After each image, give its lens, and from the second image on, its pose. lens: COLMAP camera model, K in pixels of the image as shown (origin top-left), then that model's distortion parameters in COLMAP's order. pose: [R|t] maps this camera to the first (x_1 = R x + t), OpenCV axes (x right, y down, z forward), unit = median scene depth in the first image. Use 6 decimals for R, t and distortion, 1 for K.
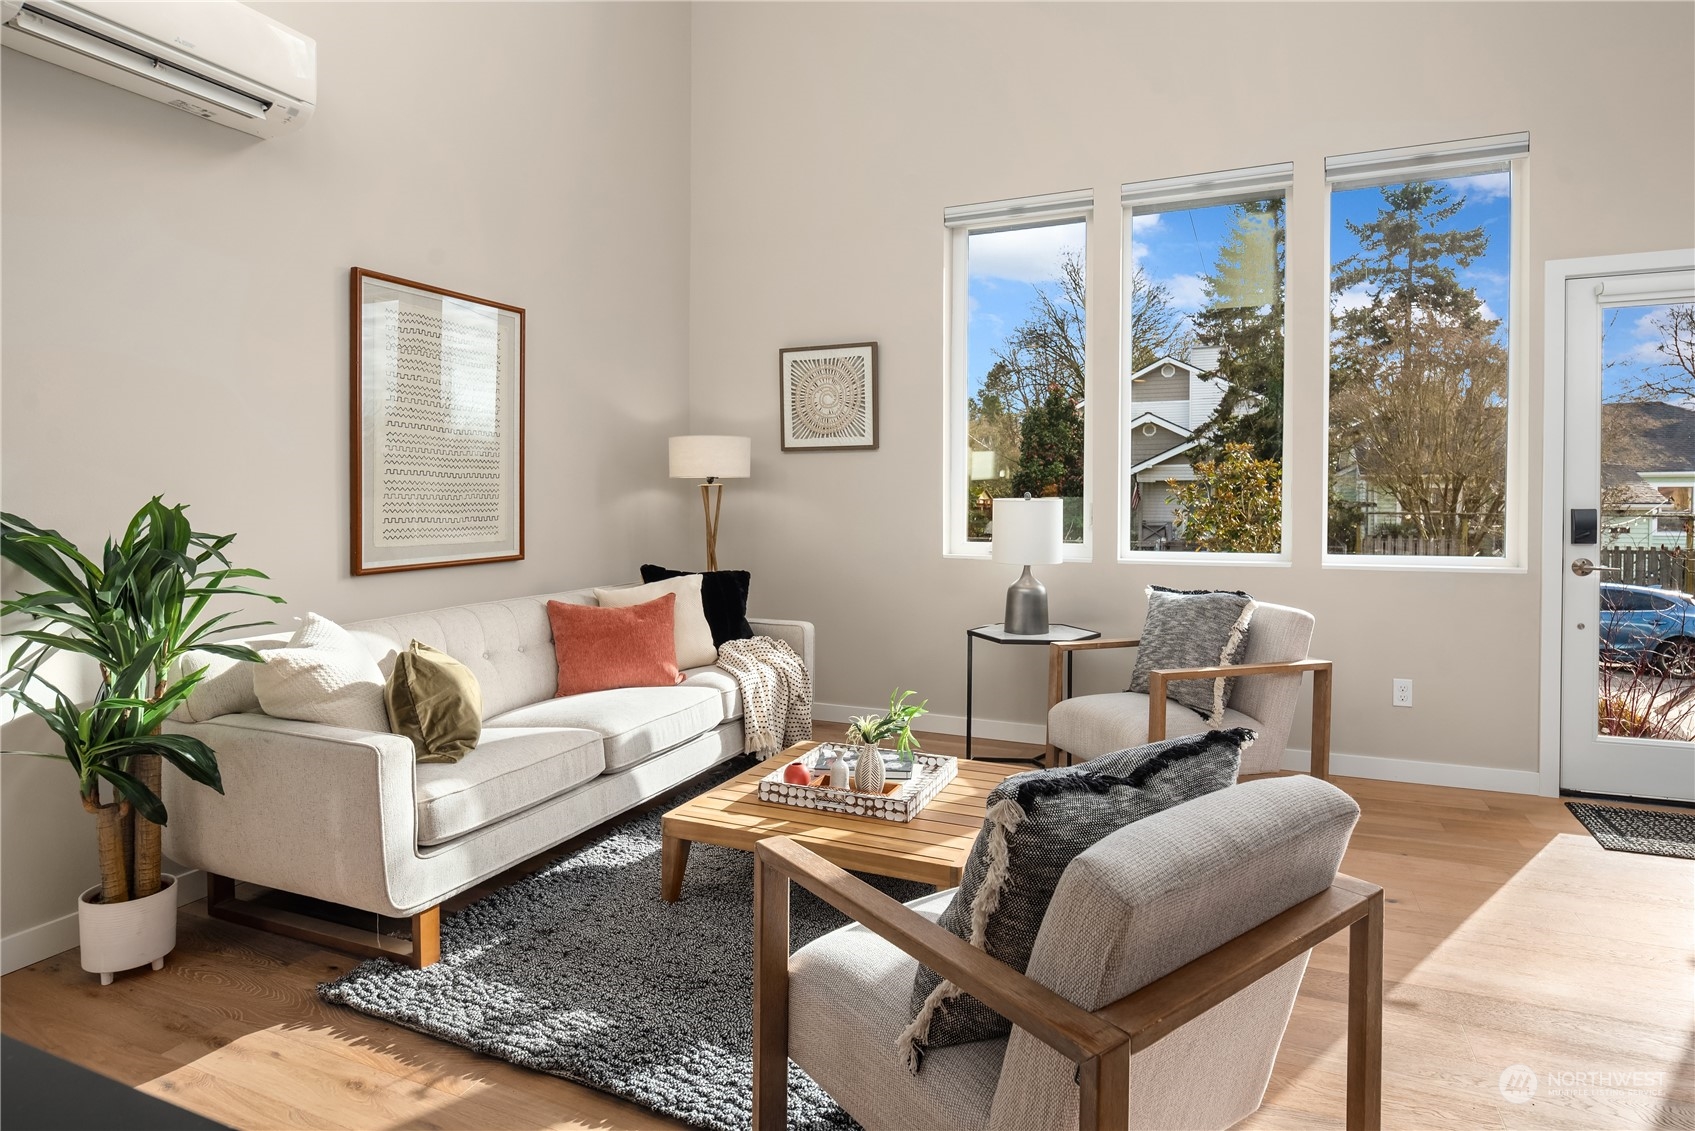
lens RADIAL K [[927.8, 0, 828.5], [0, 927.8, 518.6], [0, 0, 1]] dist [-0.002604, 0.000688]
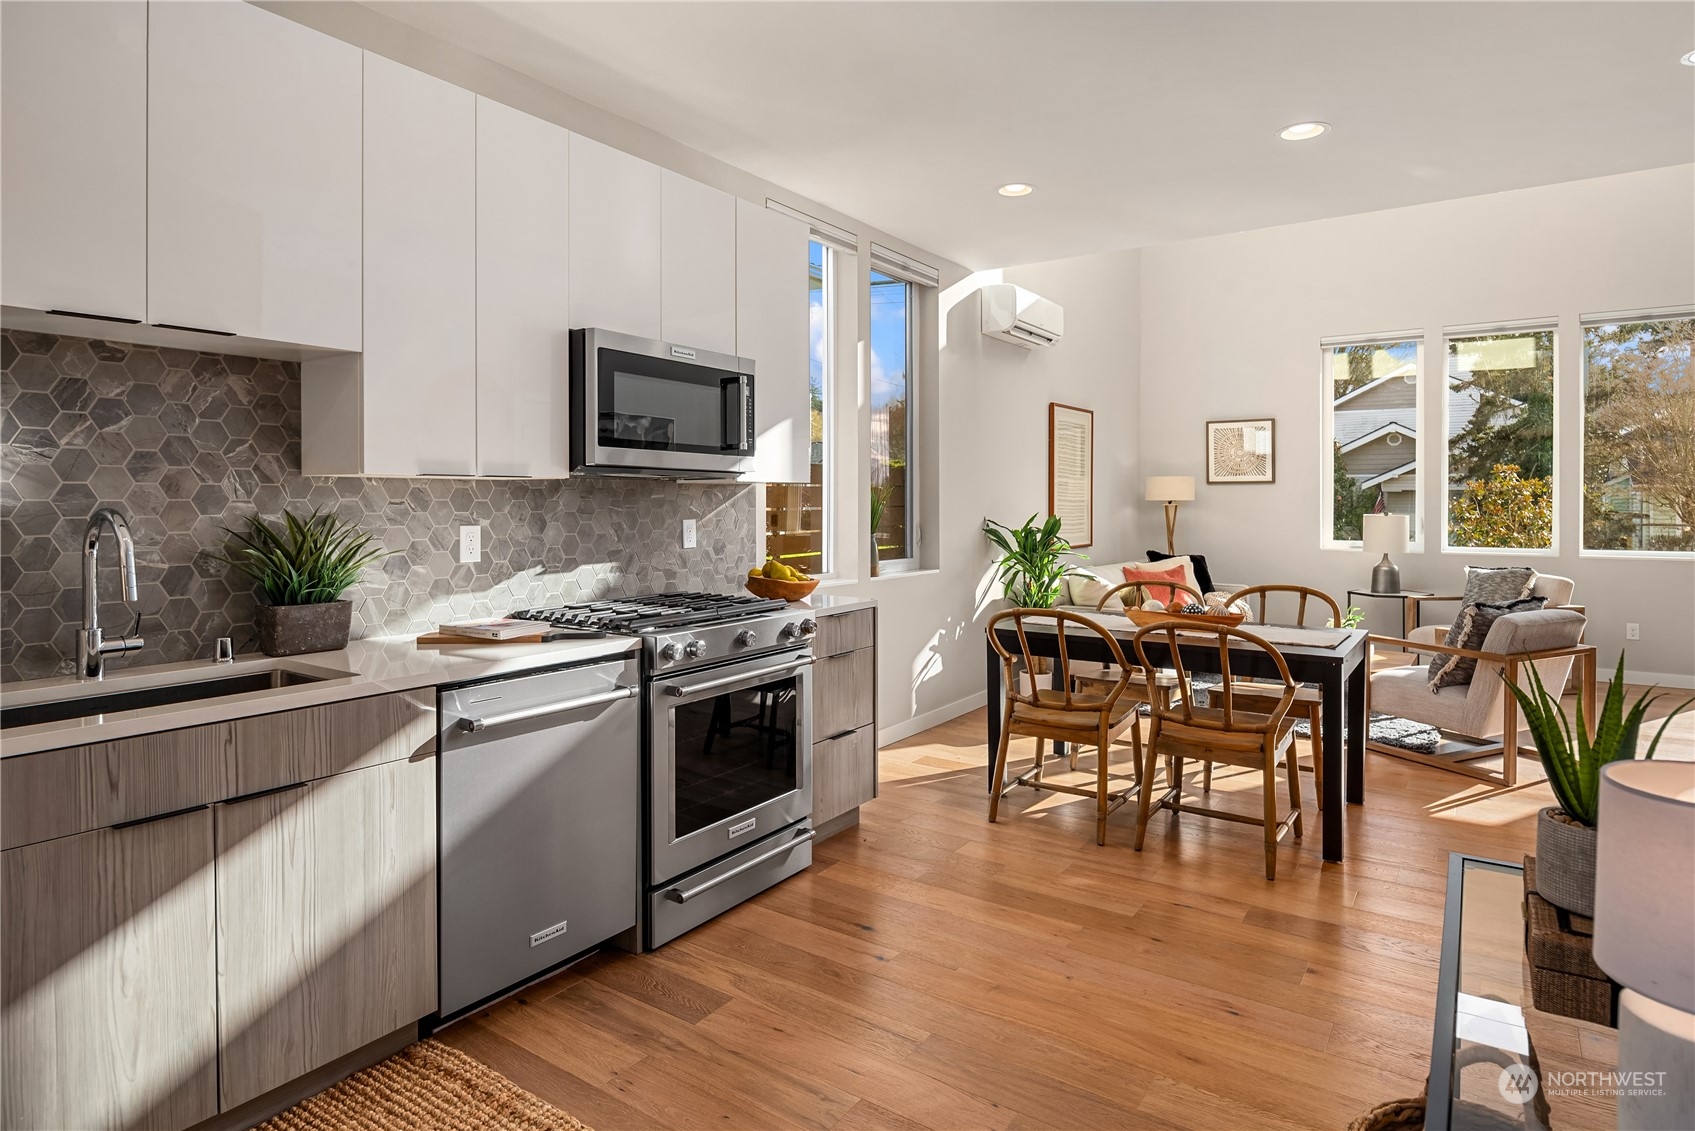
lens RADIAL K [[927.8, 0, 848.0], [0, 927.8, 503.9], [0, 0, 1]] dist [-0.002604, 0.000688]
pose [[0.982515, 0.005459, -0.186103, -0.359122], [-0.009436, 0.999745, -0.020493, 0.002223], [0.185943, 0.021891, 0.982317, -0.704165]]
